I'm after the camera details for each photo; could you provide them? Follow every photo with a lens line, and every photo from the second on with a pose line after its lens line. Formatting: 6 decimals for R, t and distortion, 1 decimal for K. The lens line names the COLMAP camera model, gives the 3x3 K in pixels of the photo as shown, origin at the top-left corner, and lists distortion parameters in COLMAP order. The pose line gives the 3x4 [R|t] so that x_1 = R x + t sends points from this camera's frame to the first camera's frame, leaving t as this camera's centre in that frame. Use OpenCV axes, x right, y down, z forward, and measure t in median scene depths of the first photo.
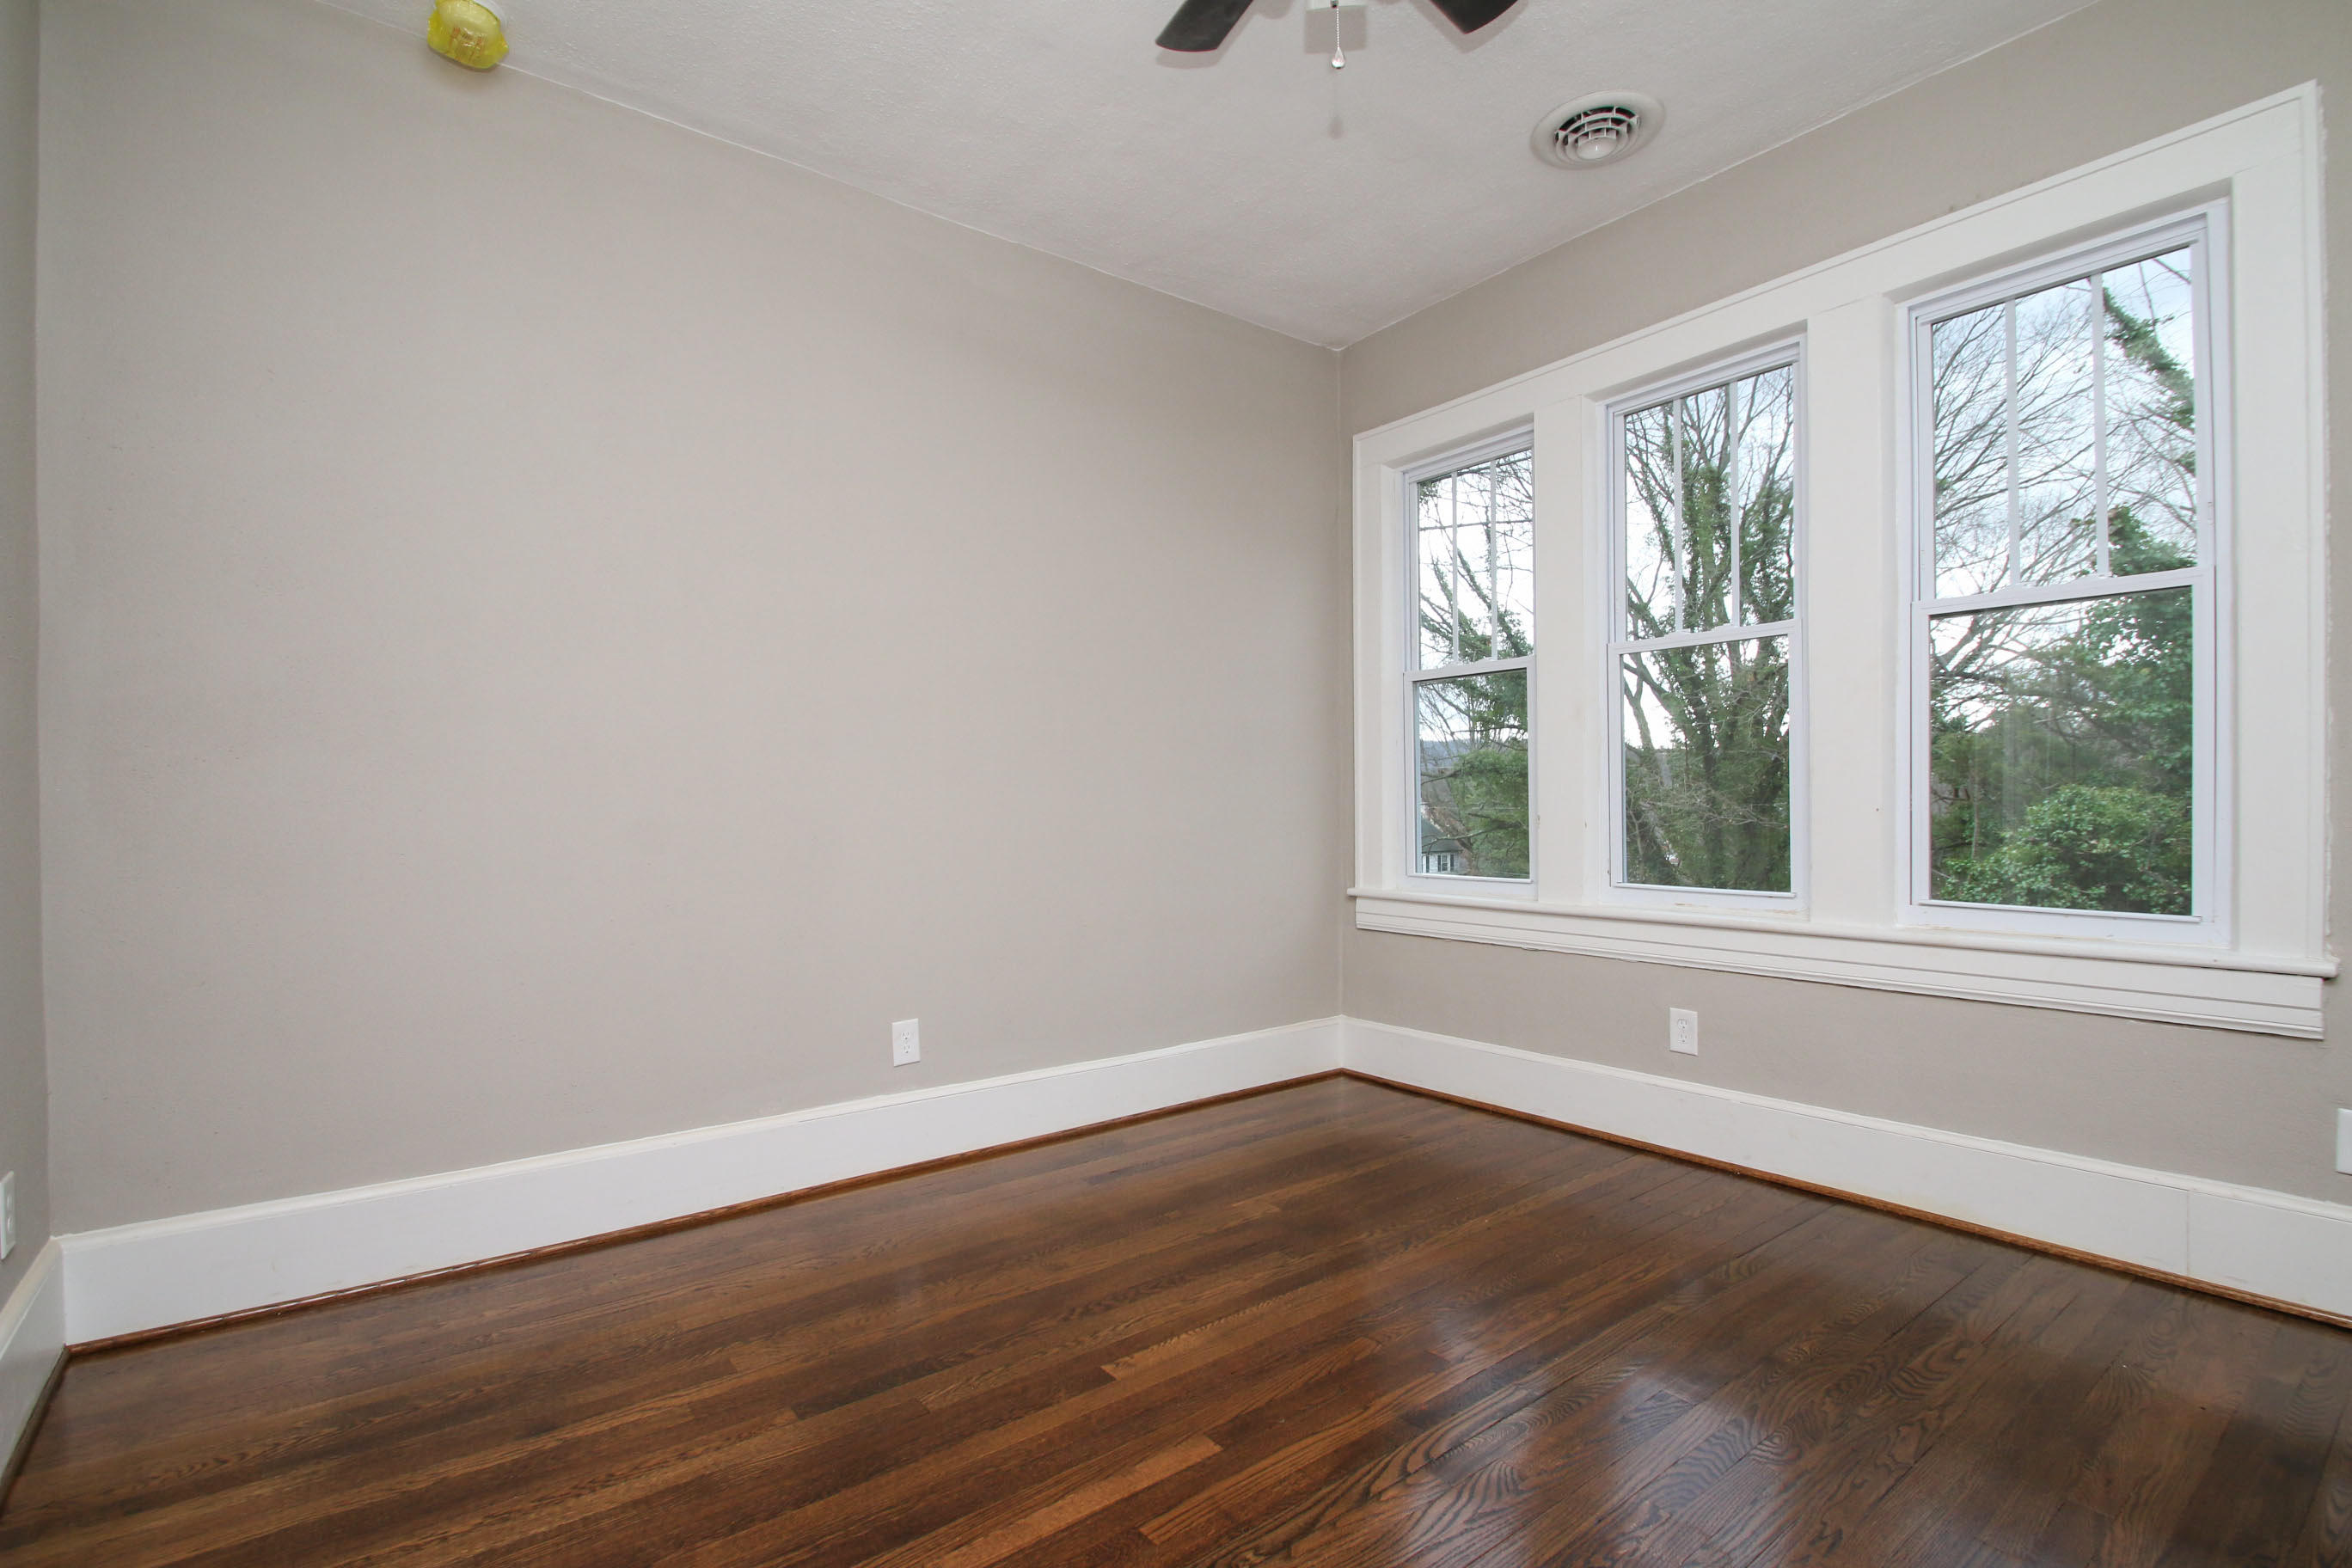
lens RADIAL K [[1080.2, 0, 1176.0], [0, 1080.2, 812.5], [0, 0, 1]] dist [0.001628, -0.012721]
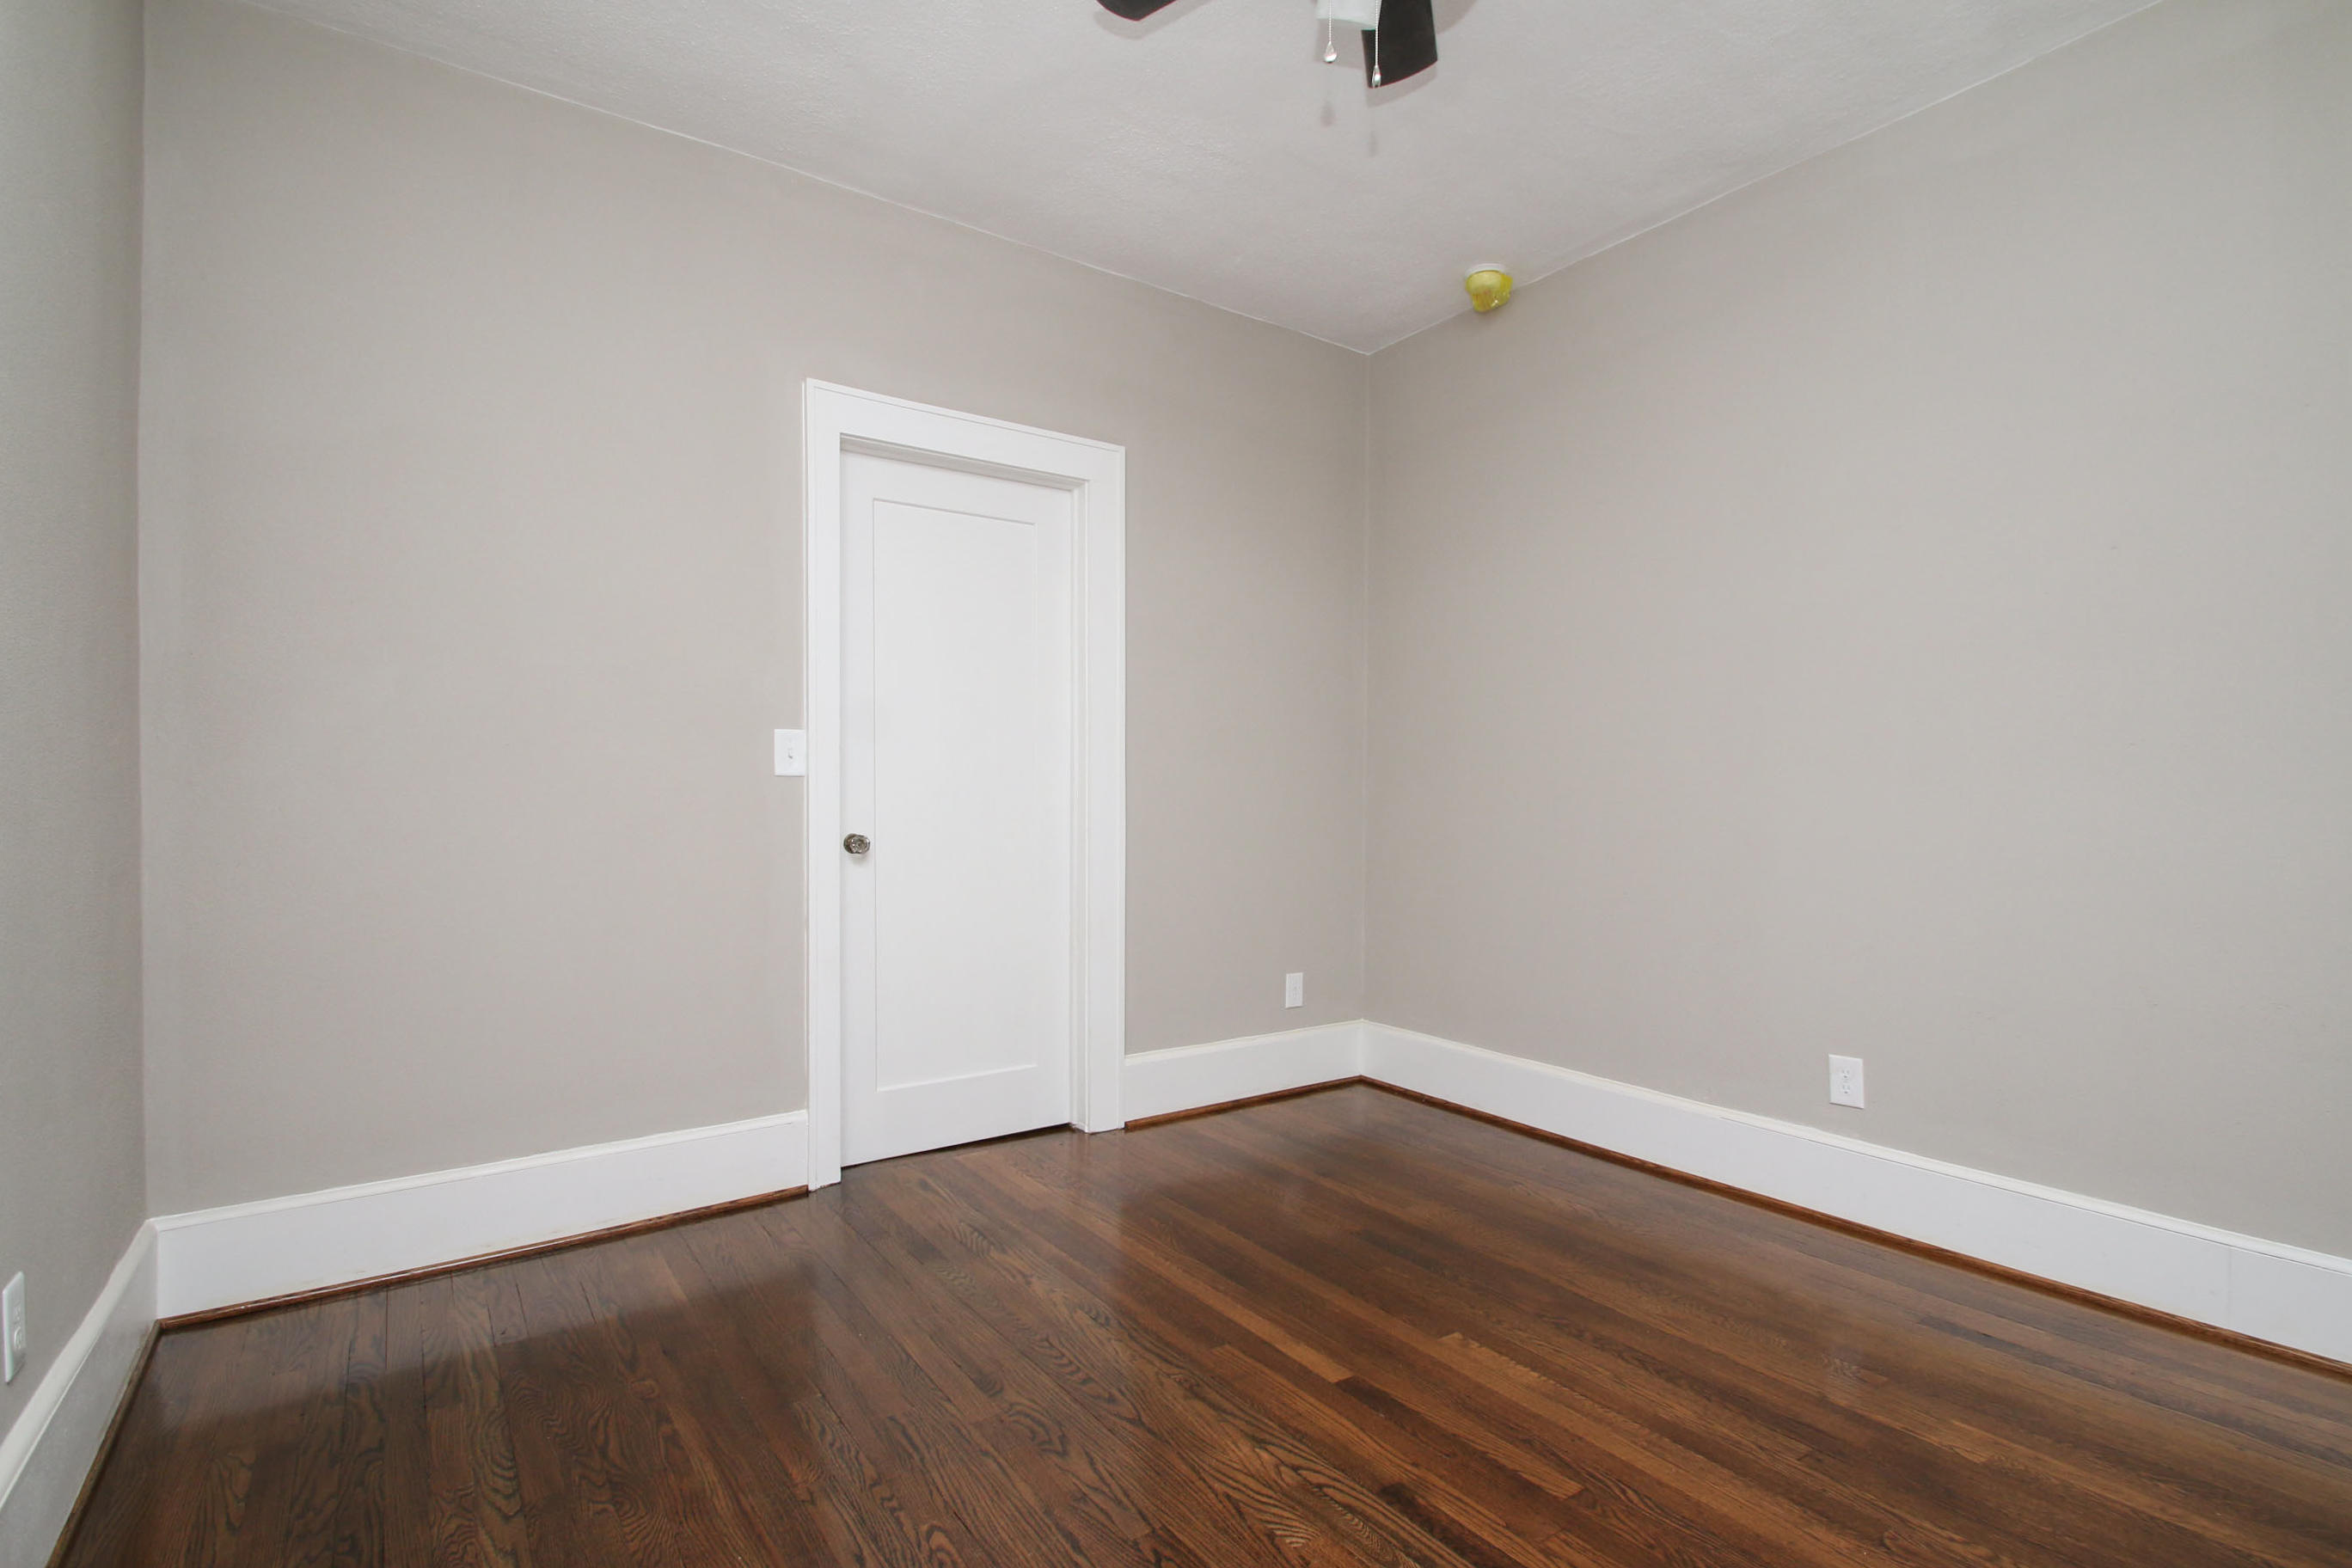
lens RADIAL K [[1080.2, 0, 1176.0], [0, 1080.2, 812.5], [0, 0, 1]] dist [0.001628, -0.012721]
pose [[-0.040866, 0.019477, -0.998975, 0.910663], [-0.018162, 0.999630, 0.020233, -0.020019], [0.999000, 0.018970, -0.040497, 0.680380]]
